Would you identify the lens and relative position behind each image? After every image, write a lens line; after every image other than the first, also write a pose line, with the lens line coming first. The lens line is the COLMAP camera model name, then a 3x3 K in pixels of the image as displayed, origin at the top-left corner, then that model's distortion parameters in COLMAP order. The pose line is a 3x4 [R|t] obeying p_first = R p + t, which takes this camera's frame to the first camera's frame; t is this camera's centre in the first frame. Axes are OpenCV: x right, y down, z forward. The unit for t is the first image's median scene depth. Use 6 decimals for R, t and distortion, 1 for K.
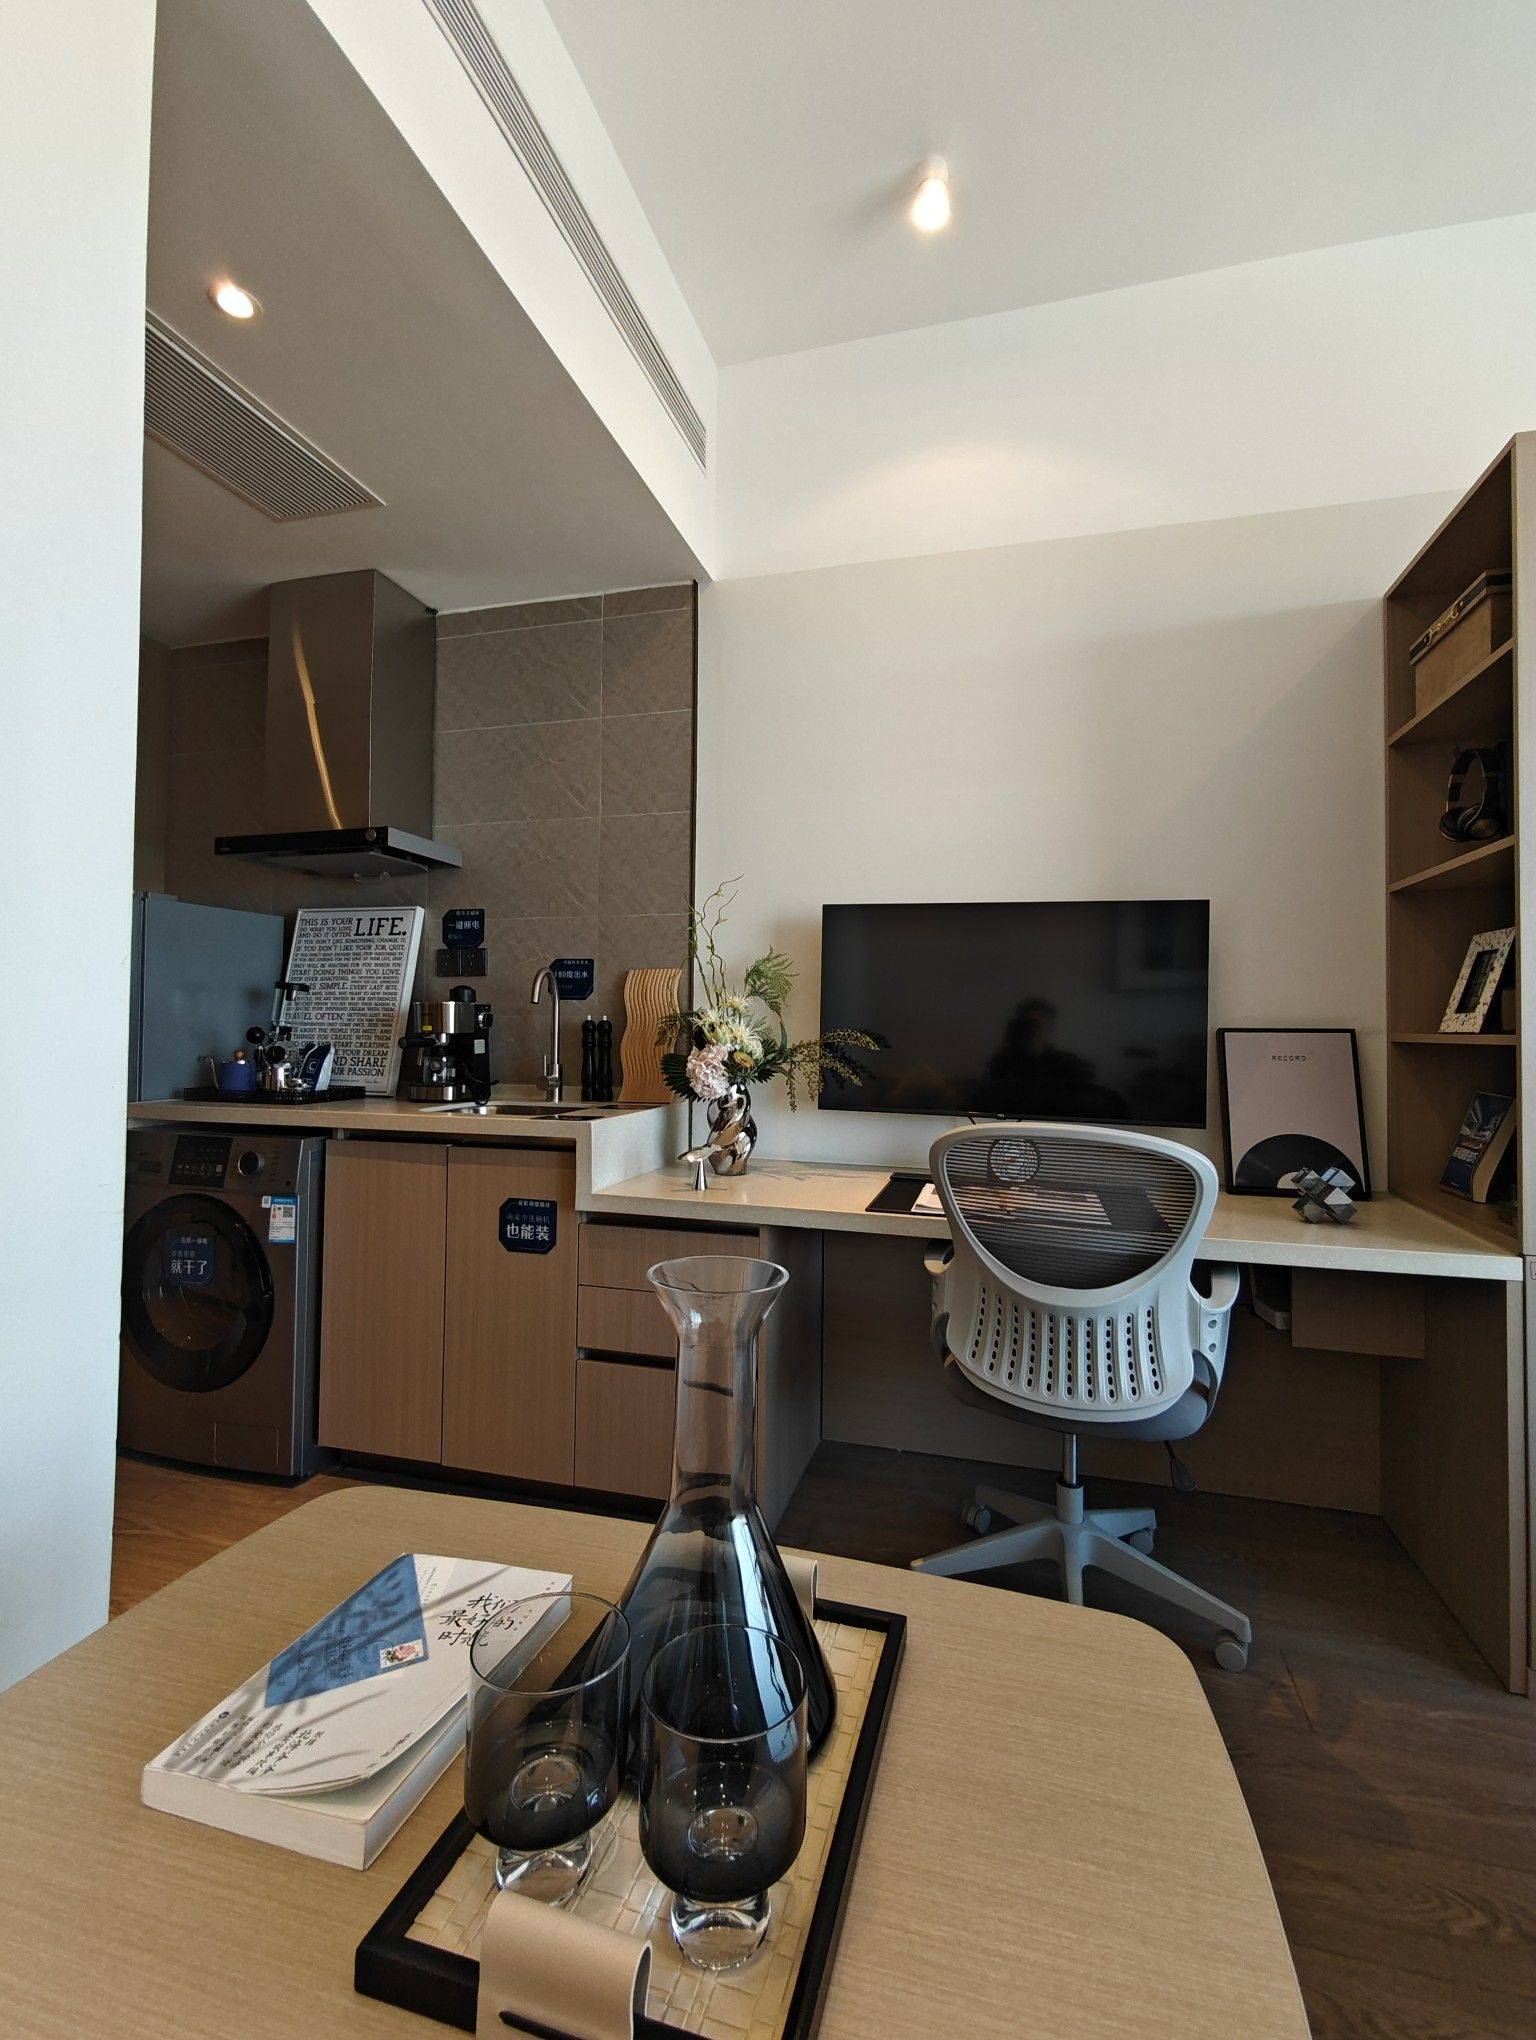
lens RADIAL K [[901.7, 0, 779.9], [0, 901.7, 997.9], [0, 0, 1]] dist [0.004127, -0.000935]
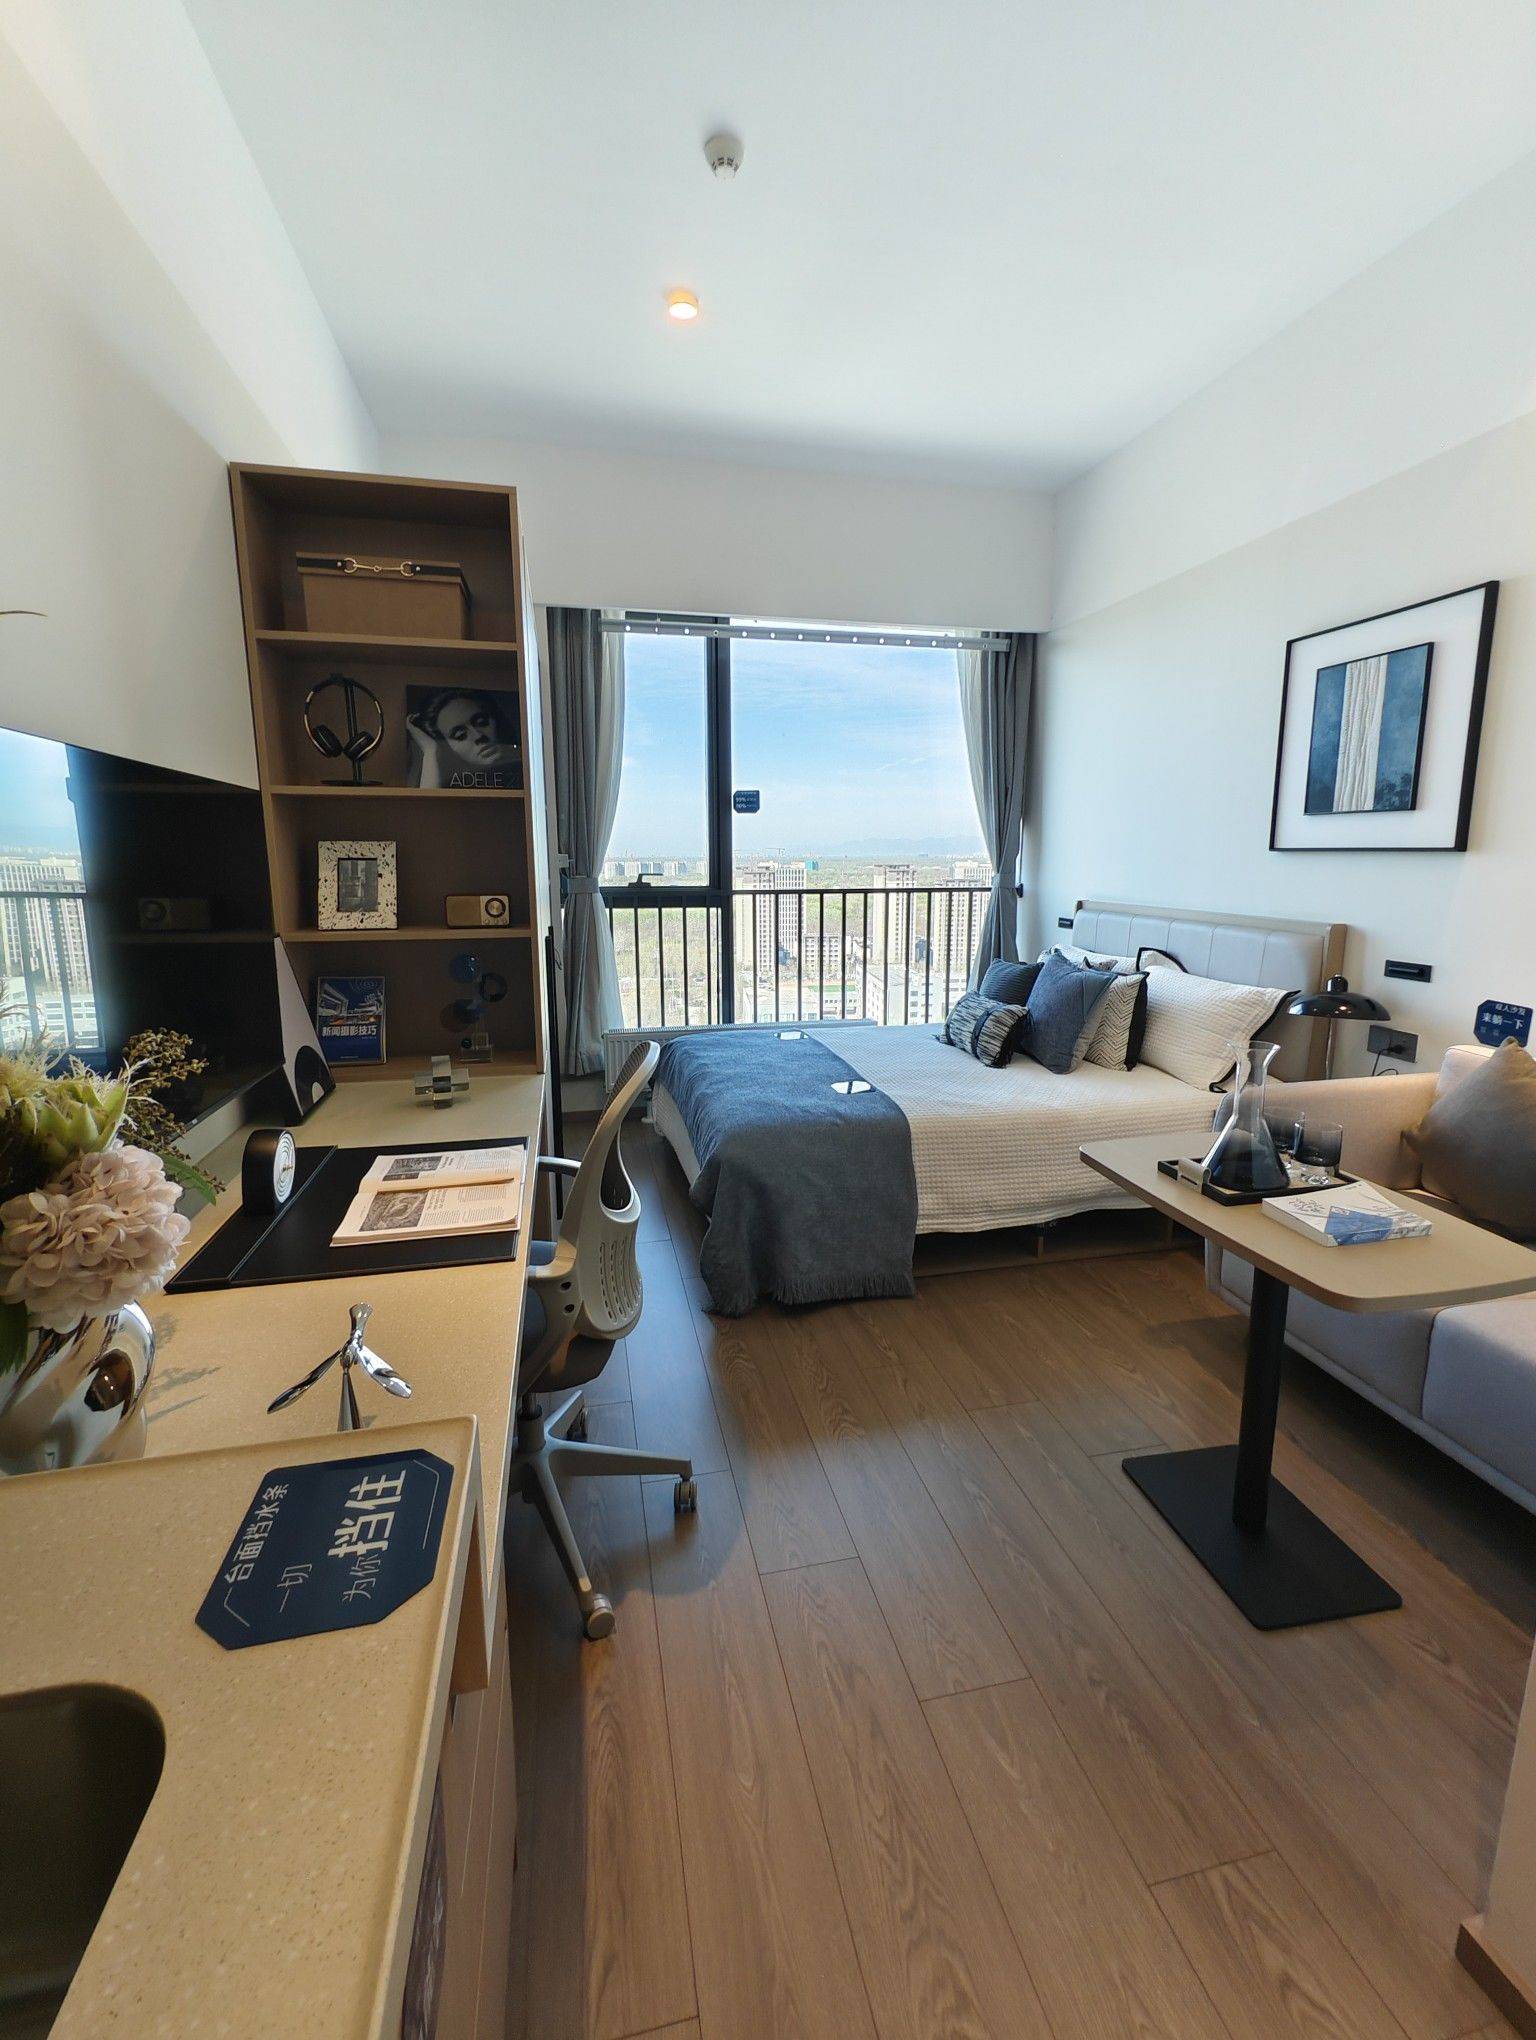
lens RADIAL K [[901.7, 0, 782.5], [0, 901.7, 1006.5], [0, 0, 1]] dist [0.004127, -0.000935]
pose [[-0.474661, -0.156031, 0.866228, -0.409387], [-0.026547, 0.986252, 0.163103, -0.050779], [-0.879768, 0.054423, -0.472277, 0.813487]]
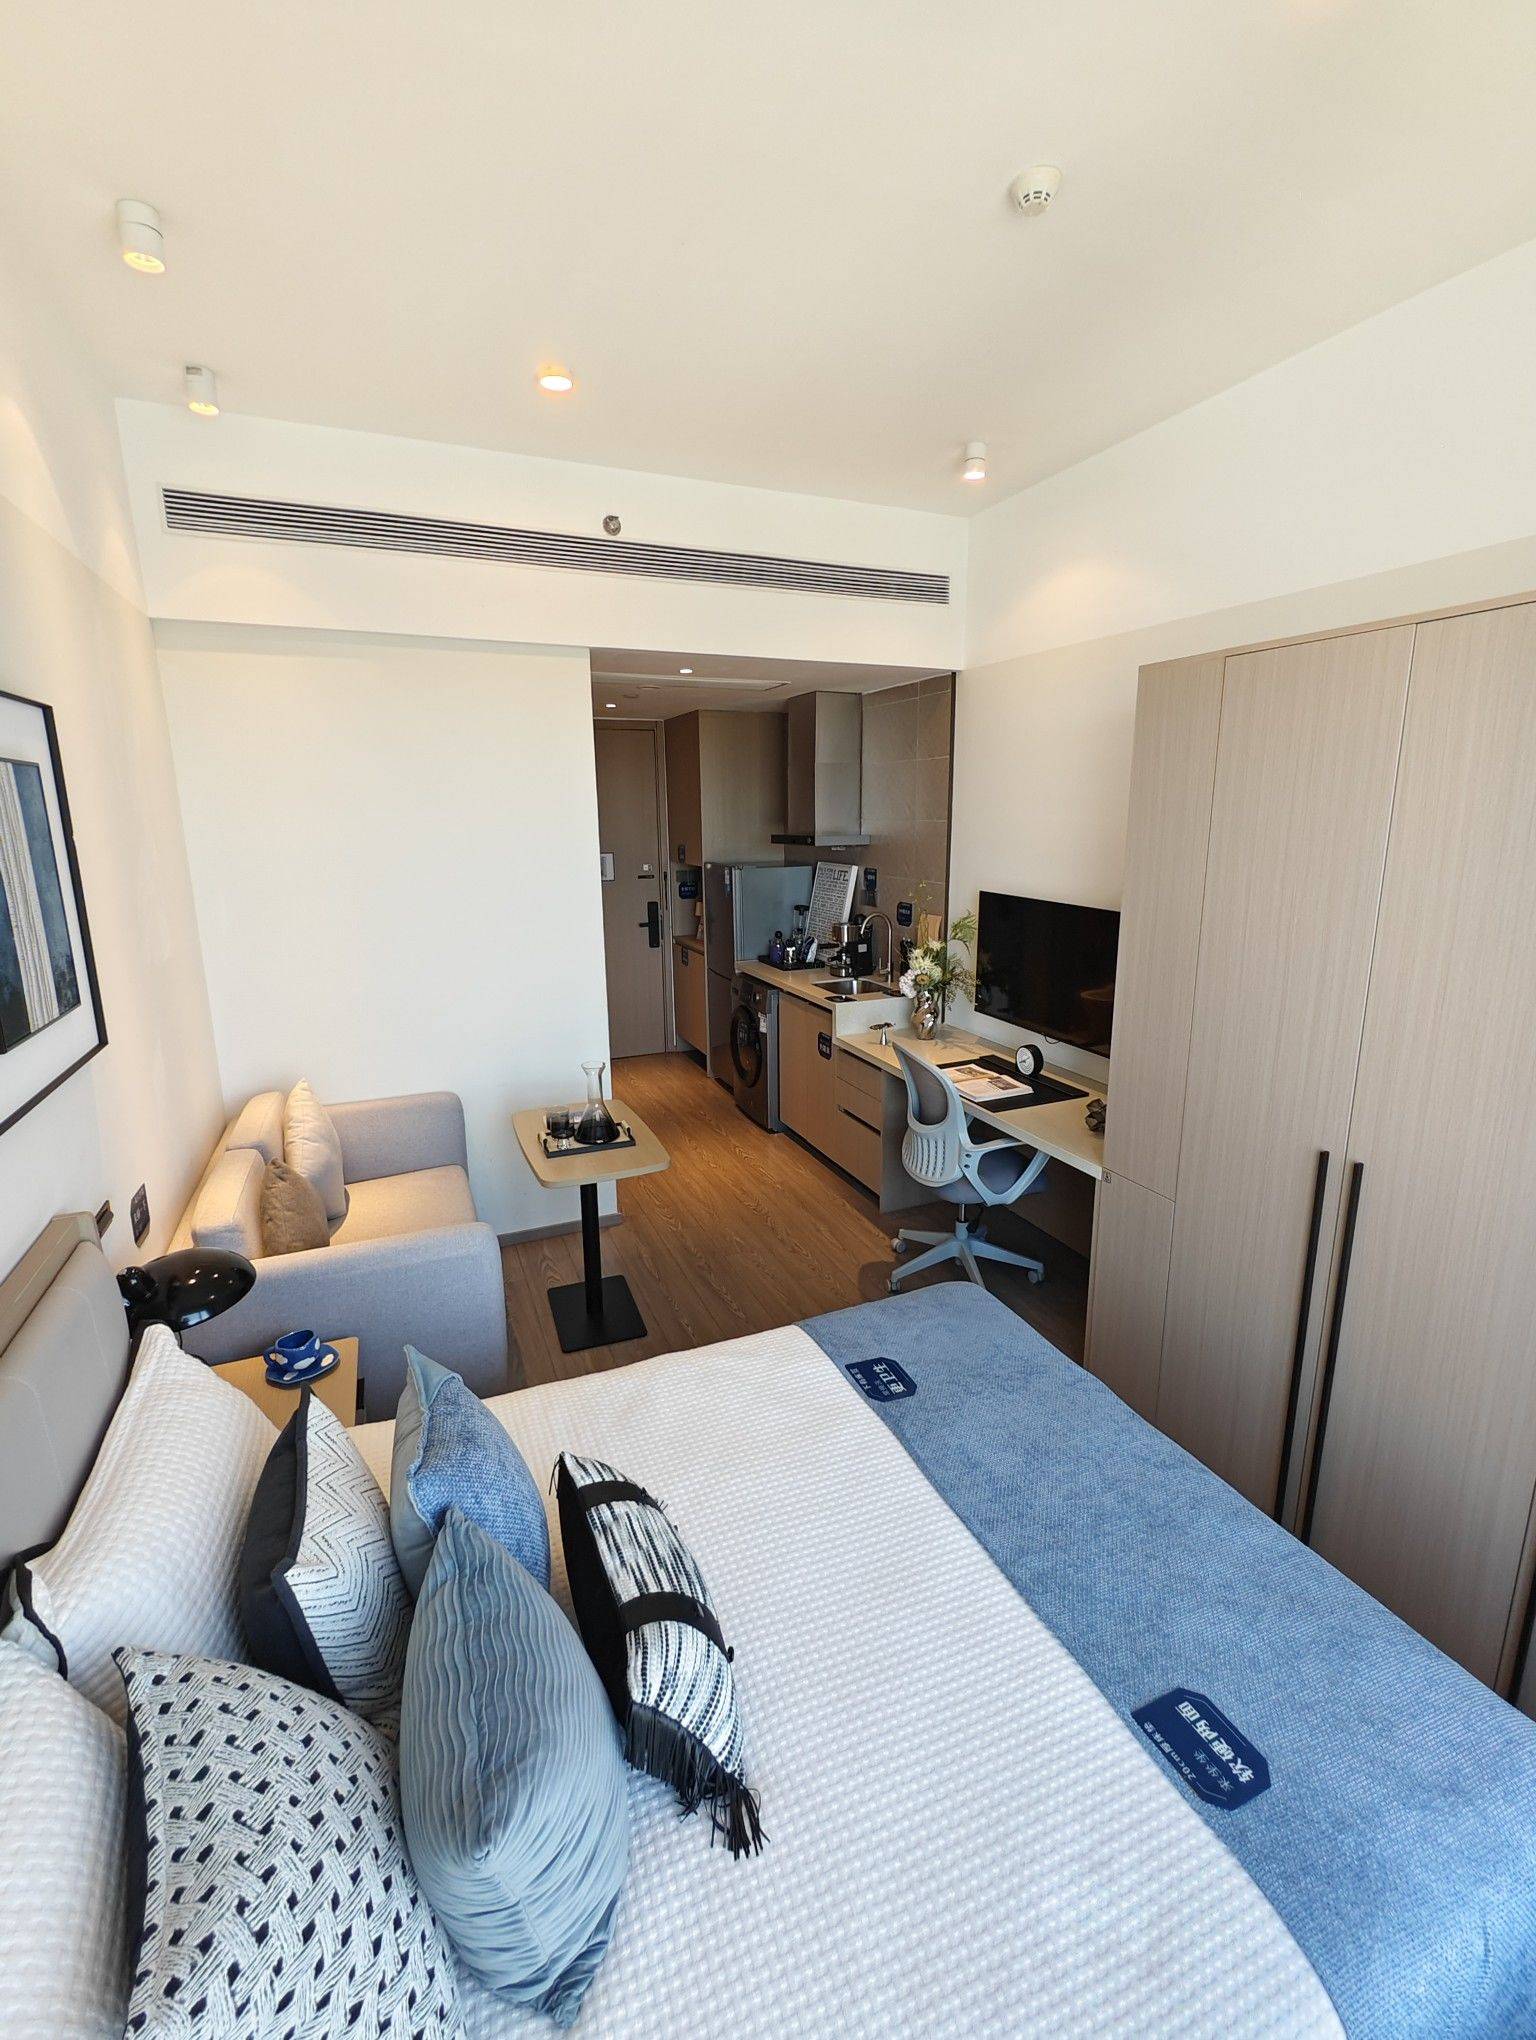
lens RADIAL K [[901.7, 0, 800.0], [0, 901.7, 1007.0], [0, 0, 1]] dist [0.004127, -0.000935]
pose [[0.644199, 0.153138, -0.749371, 1.021133], [0.032076, 0.973481, 0.226510, -0.259534], [0.764185, -0.169954, 0.622203, -0.291200]]
